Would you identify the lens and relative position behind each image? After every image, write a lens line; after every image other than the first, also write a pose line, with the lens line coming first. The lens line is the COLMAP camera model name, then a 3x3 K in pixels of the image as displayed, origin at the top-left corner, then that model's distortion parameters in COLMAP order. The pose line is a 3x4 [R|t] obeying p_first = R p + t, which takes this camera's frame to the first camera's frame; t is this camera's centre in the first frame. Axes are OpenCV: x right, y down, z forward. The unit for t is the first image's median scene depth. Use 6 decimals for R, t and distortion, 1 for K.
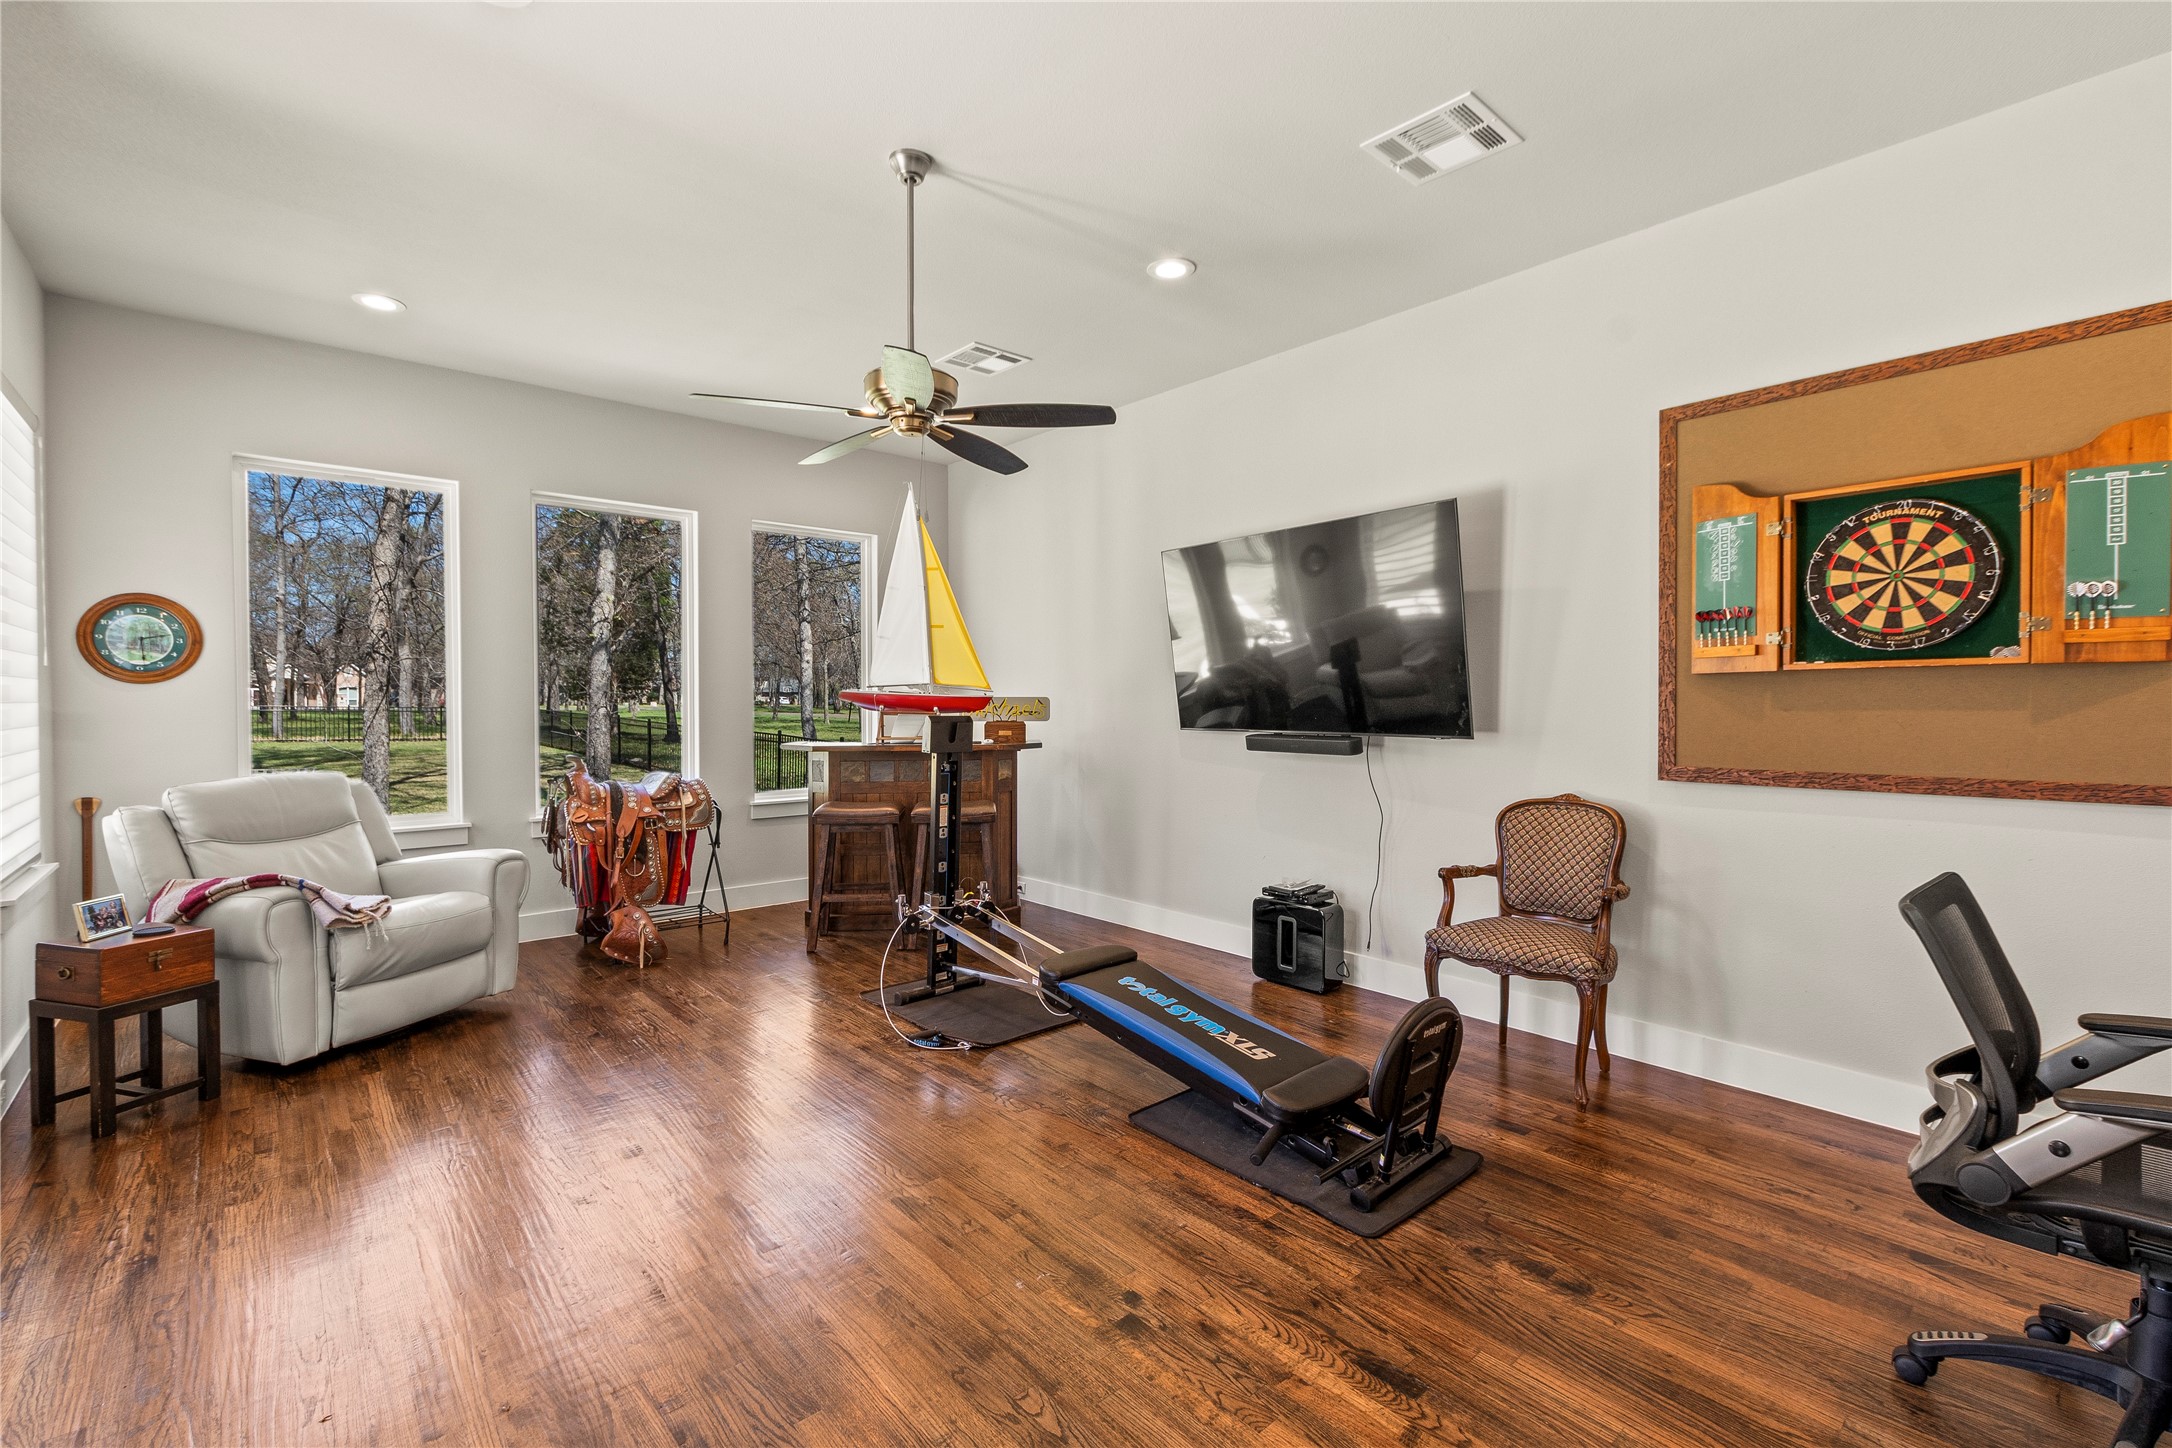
lens RADIAL K [[945.4, 0, 1067.4], [0, 945.4, 722.9], [0, 0, 1]] dist [-0.023723, 0.000019]
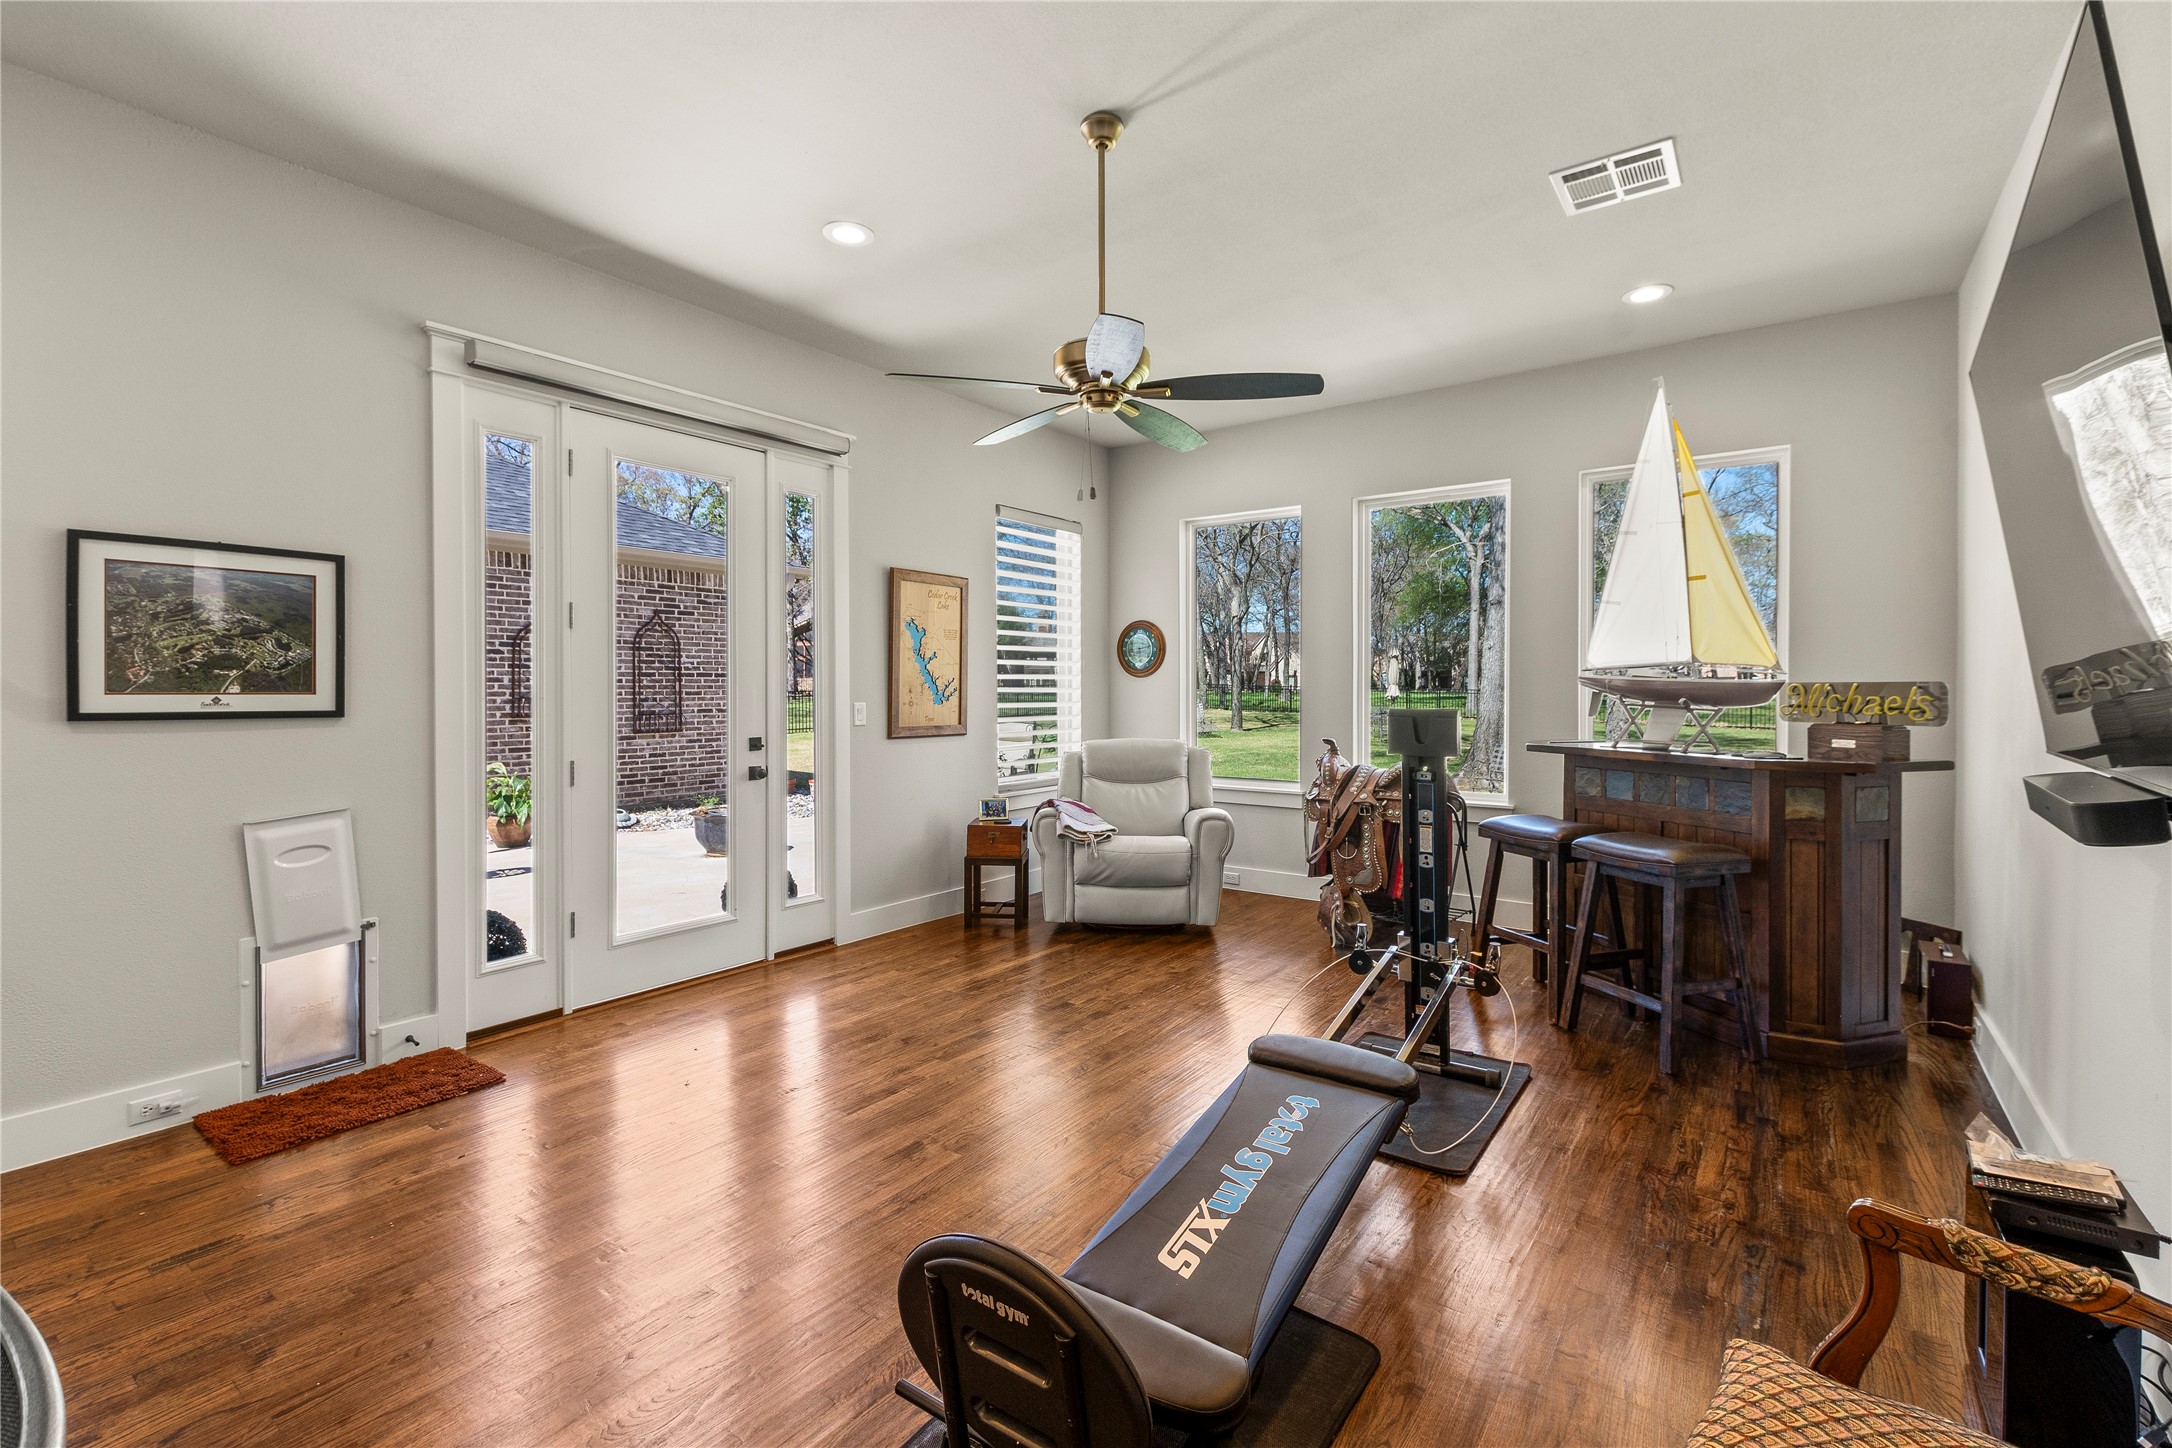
lens RADIAL K [[944.8, 0, 1075.7], [0, 944.8, 697.0], [0, 0, 1]] dist [0.001645, 0.000210]
pose [[0.206477, 0.010128, -0.978399, 0.569415], [-0.024225, 0.999693, 0.005236, -0.013525], [0.978151, 0.022621, 0.206659, 0.573390]]
